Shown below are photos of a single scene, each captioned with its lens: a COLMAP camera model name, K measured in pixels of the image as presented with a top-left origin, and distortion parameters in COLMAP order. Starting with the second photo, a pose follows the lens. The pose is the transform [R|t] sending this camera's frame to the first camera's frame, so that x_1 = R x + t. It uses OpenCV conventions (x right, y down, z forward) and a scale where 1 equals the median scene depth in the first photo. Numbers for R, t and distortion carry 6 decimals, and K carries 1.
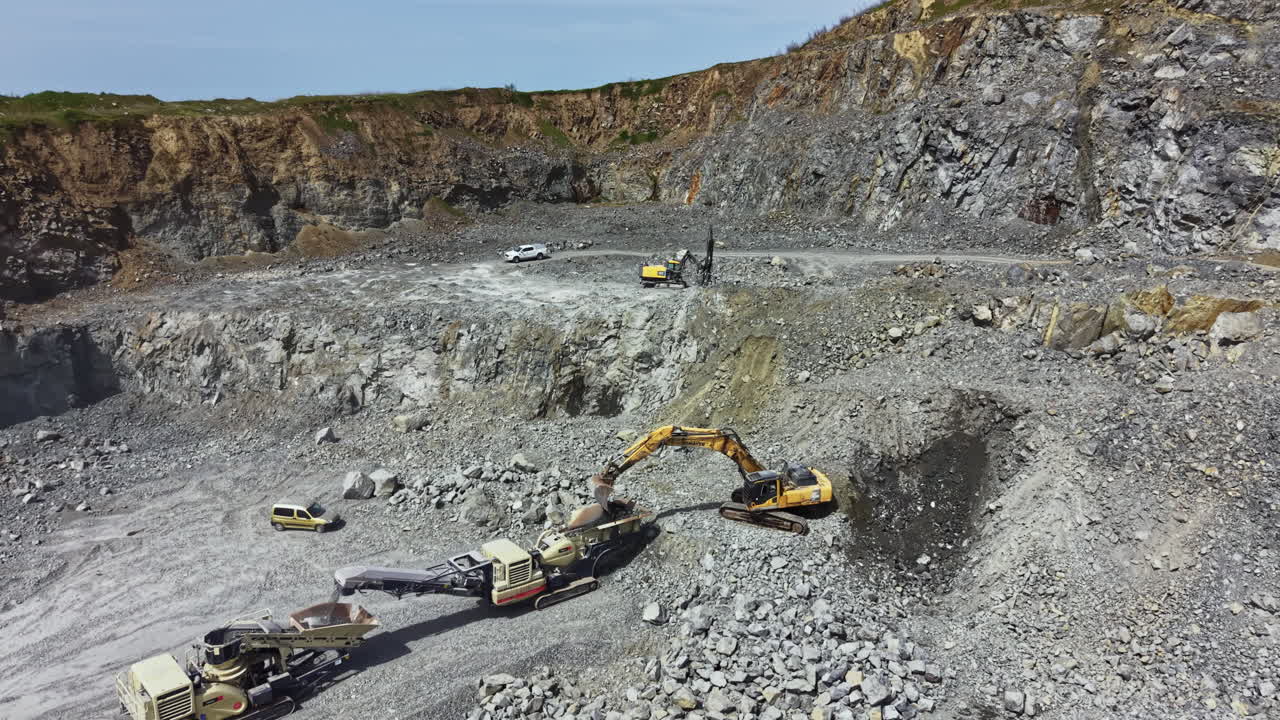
lens RADIAL K [[936.1, 0, 639.7], [0, 936.1, 362.0], [0, 0, 1]] dist [0.042504, -0.025725]
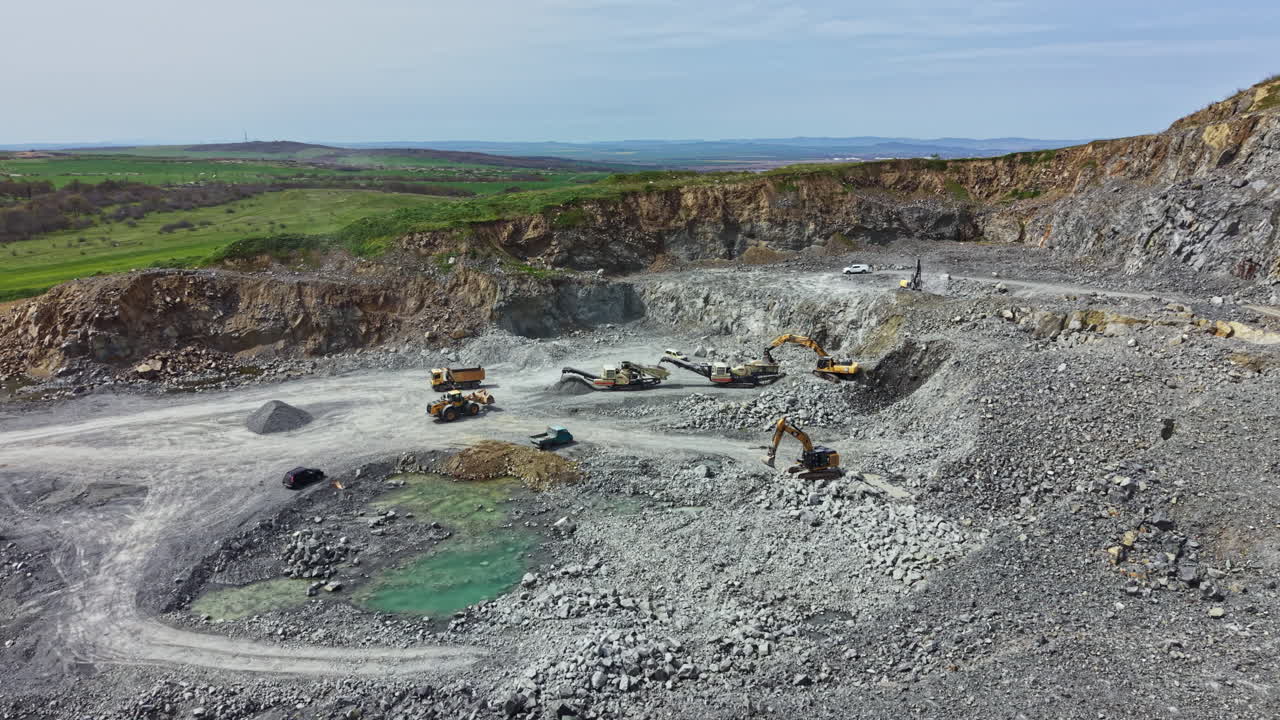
lens RADIAL K [[936.1, 0, 637.6], [0, 936.1, 356.1], [0, 0, 1]] dist [0.042504, -0.025725]
pose [[0.822619, 0.129092, -0.553744, 0.473228], [-0.144010, 0.989435, 0.016728, 0.062946], [0.550053, 0.065983, 0.832519, -0.584269]]
